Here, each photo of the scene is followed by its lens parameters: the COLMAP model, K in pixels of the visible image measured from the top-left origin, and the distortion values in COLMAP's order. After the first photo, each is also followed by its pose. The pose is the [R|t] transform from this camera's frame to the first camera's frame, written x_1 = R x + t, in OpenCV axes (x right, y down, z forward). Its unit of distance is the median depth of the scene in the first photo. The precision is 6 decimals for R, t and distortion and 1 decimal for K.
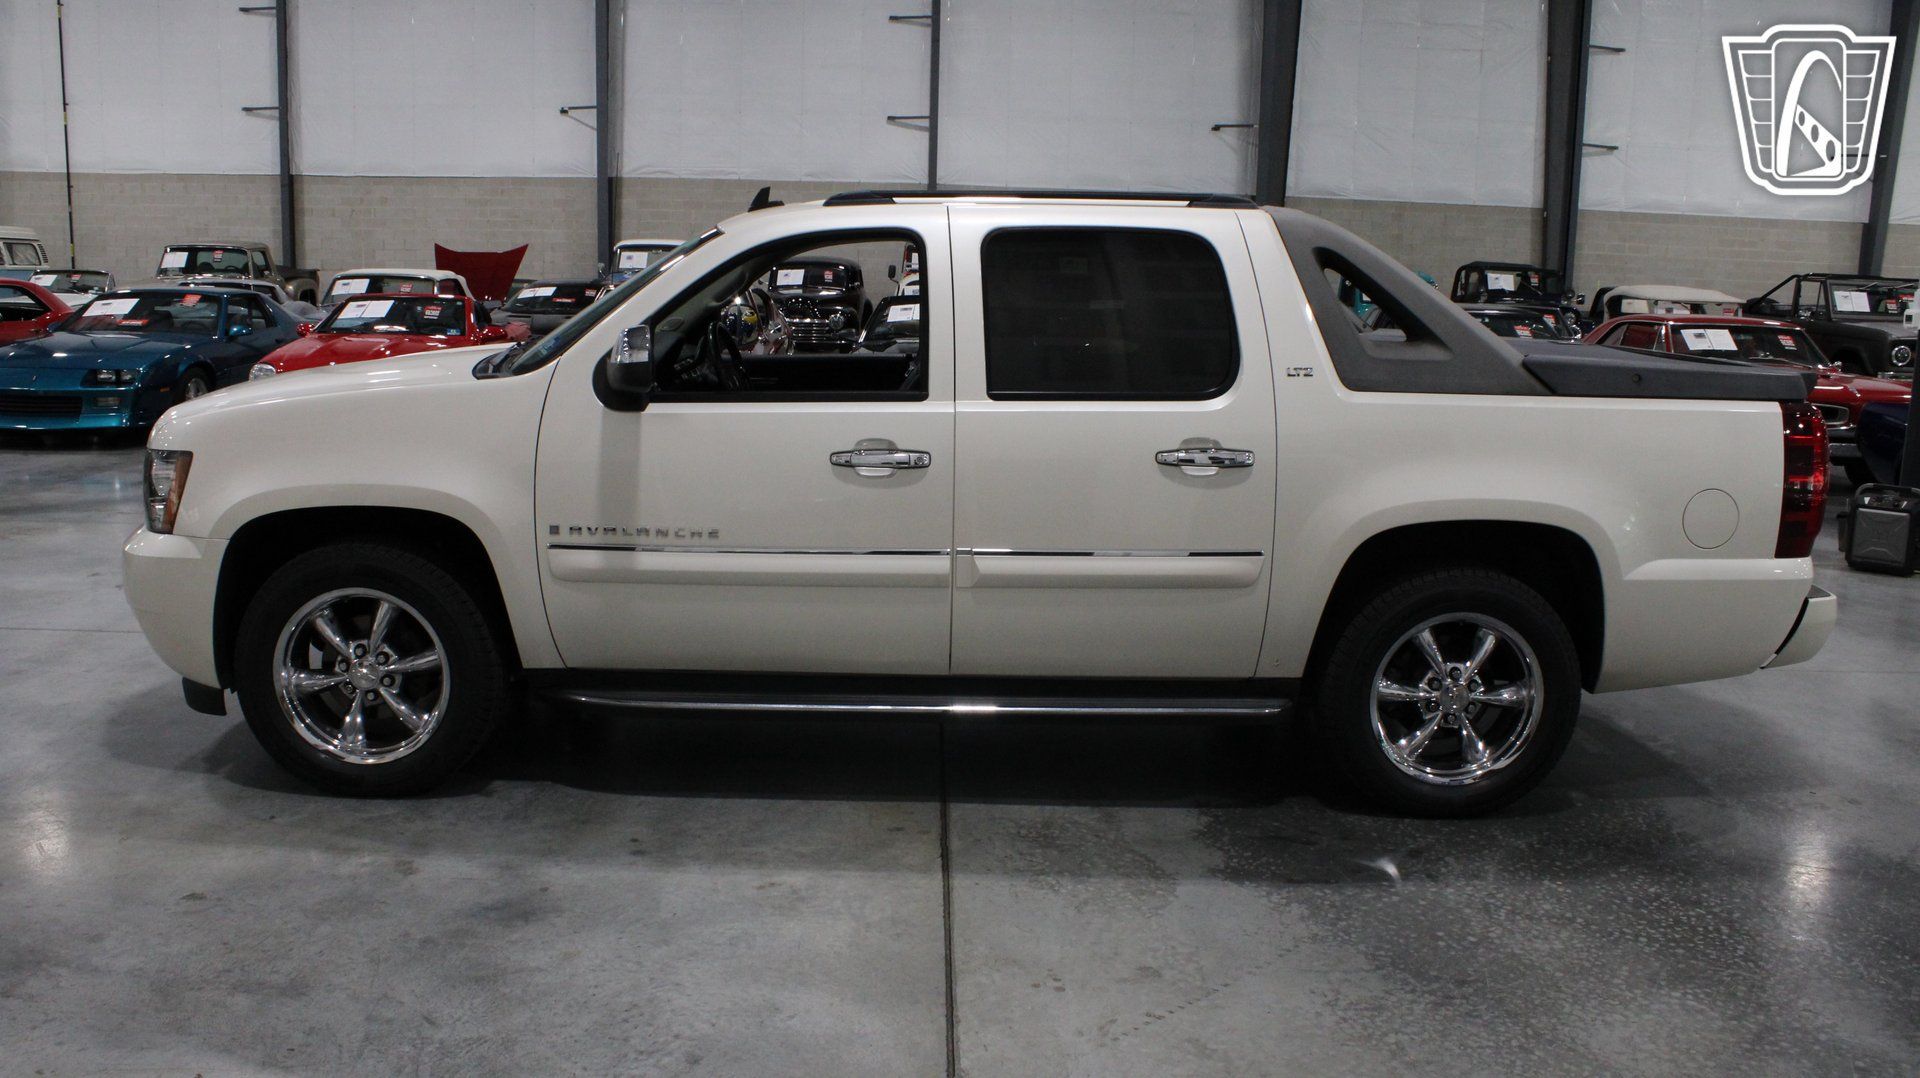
lens RADIAL K [[1594.4, 0, 937.9], [0, 1594.4, 532.2], [0, 0, 1]] dist [-0.162748, 0.136760]
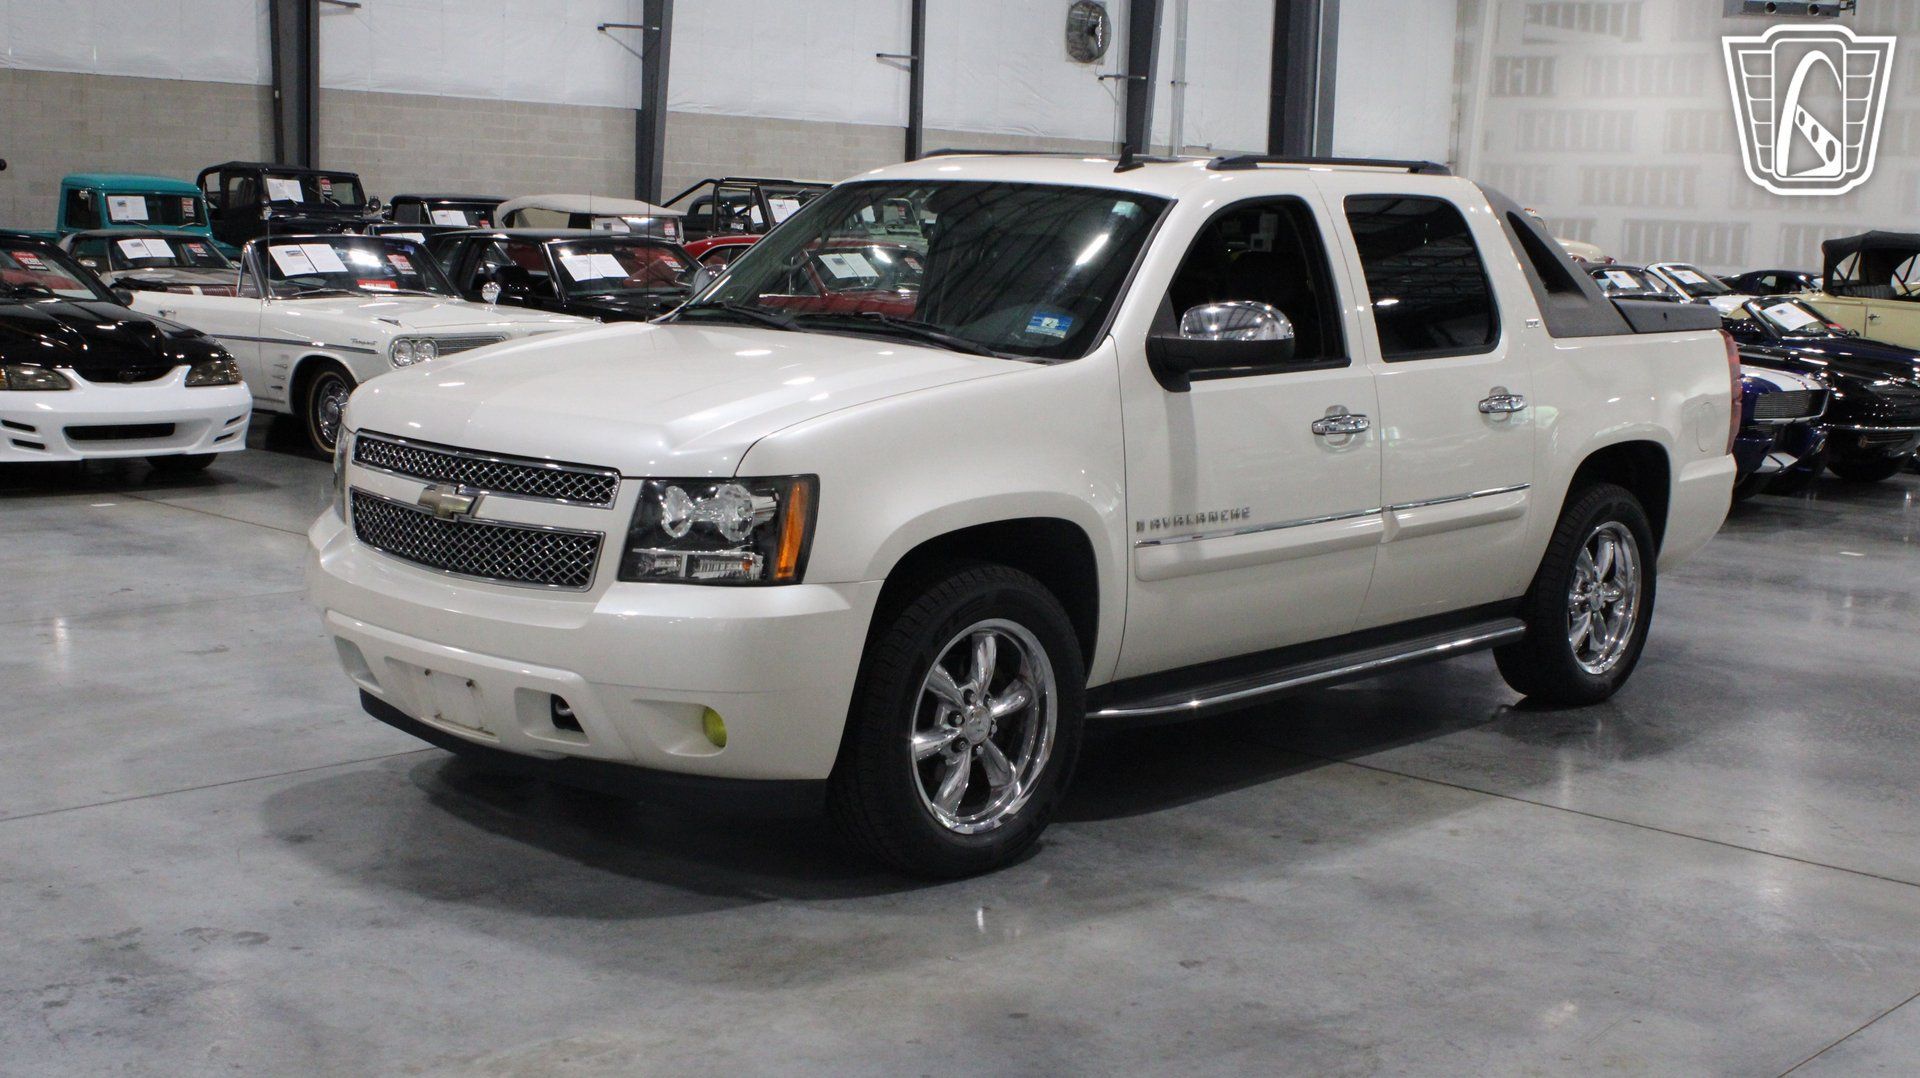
lens RADIAL K [[2354.7, 0, 960.2], [0, 2354.7, 537.7], [0, 0, 1]] dist [-0.068180, 0.078967]
pose [[0.690460, -0.103667, 0.715904, -1.266479], [0.106842, 0.993438, 0.040811, -0.060328], [-0.715437, 0.048310, 0.697005, 0.128008]]
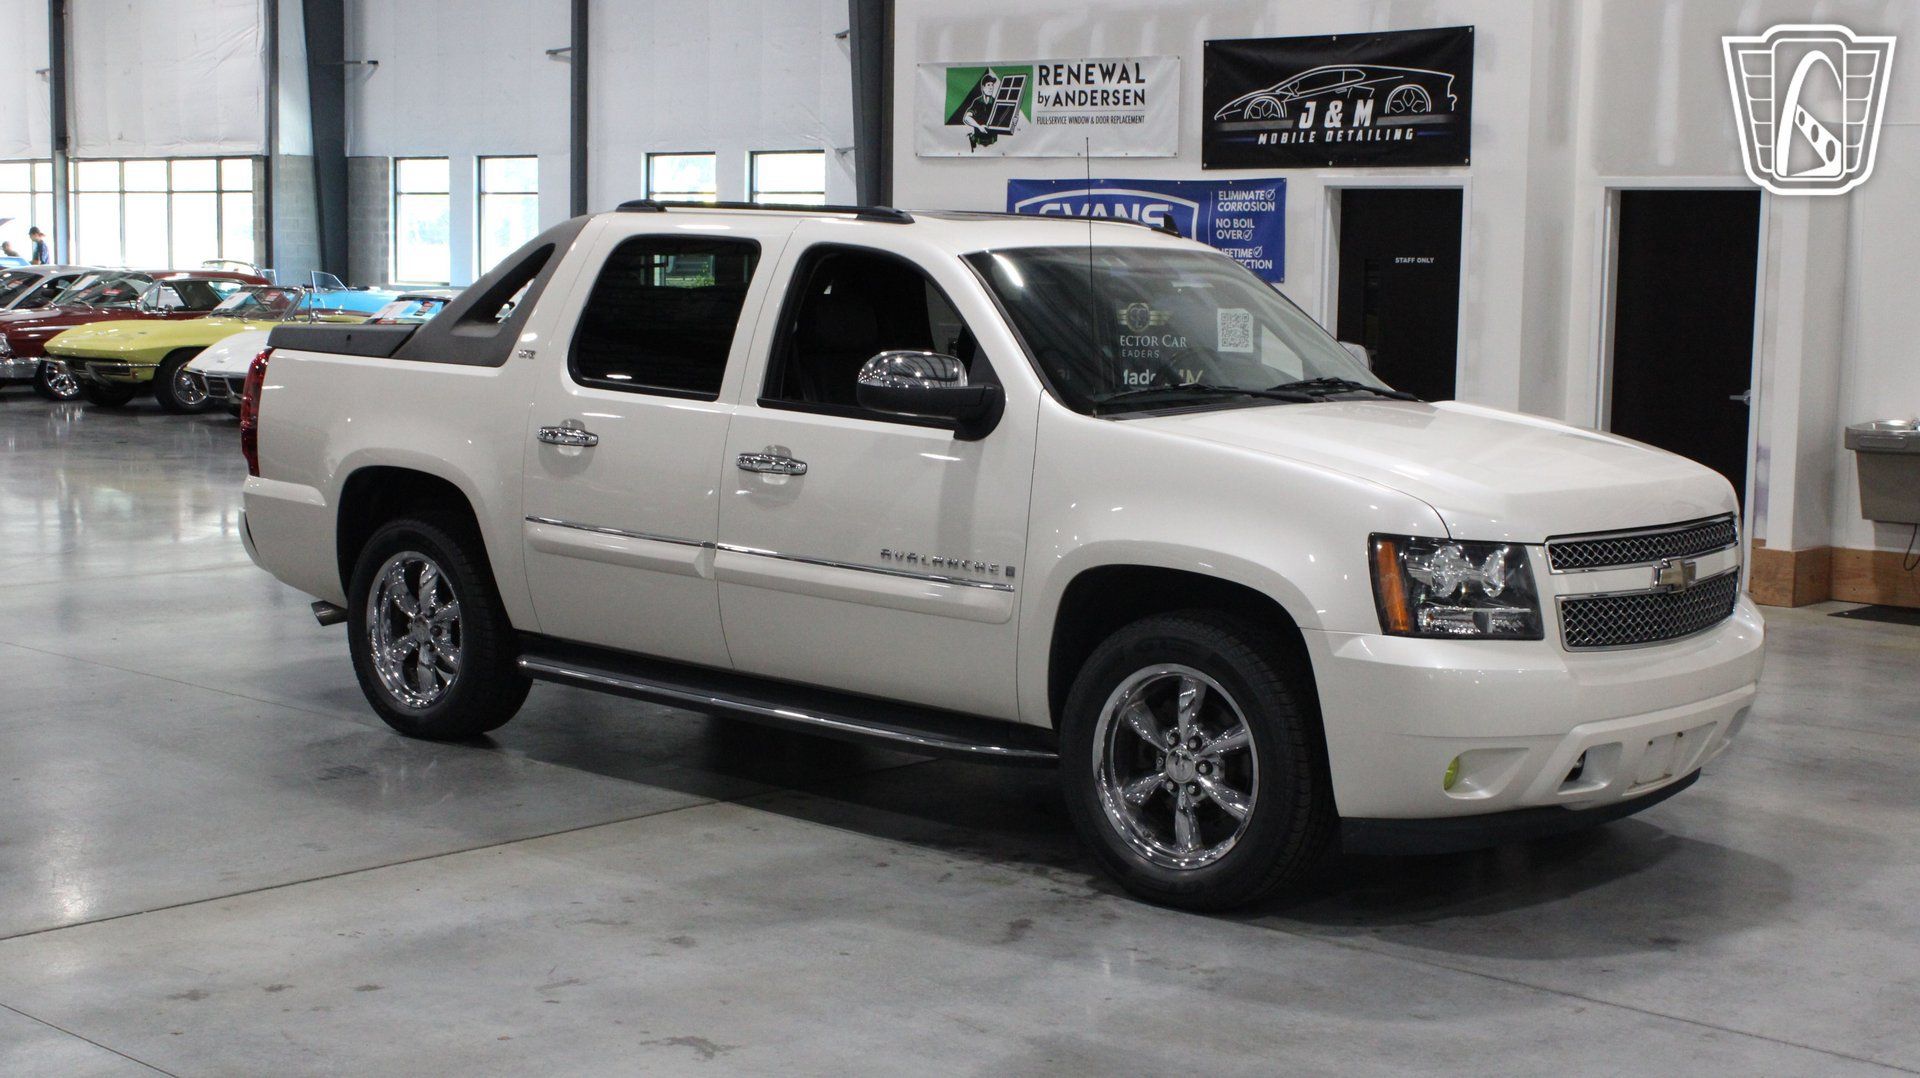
lens RADIAL K [[2606.8, 0, 970.4], [0, 2606.8, 552.3], [0, 0, 1]] dist [-0.048291, 0.072020]
pose [[-0.734881, -0.118670, 0.667733, -1.259474], [0.075398, 0.964173, 0.254334, -0.477944], [-0.673992, 0.237251, -0.699605, 2.487852]]
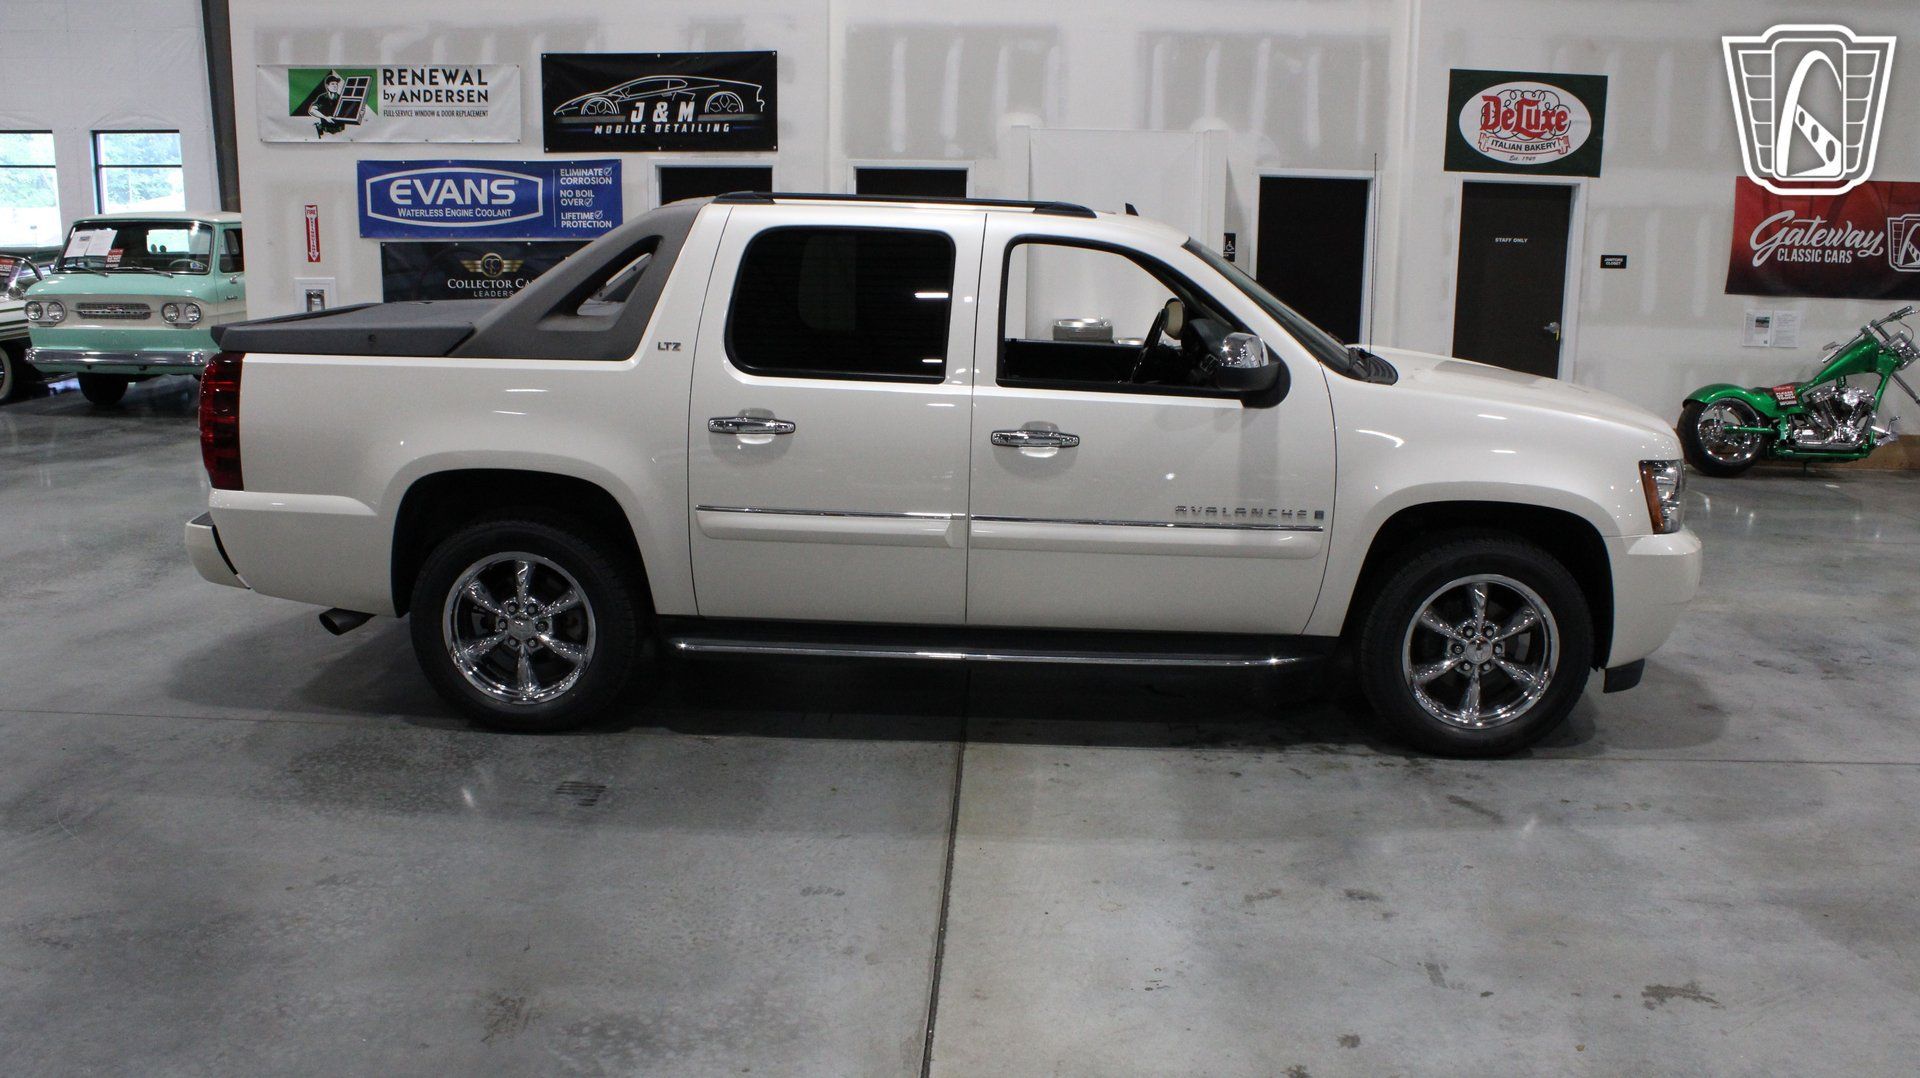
lens RADIAL K [[1594.9, 0, 940.9], [0, 1594.9, 534.2], [0, 0, 1]] dist [-0.165228, 0.143492]
pose [[-0.997260, -0.053036, 0.051572, -0.040009], [-0.030624, 0.930579, 0.364808, -0.463209], [-0.067340, 0.362229, -0.929653, 2.467830]]
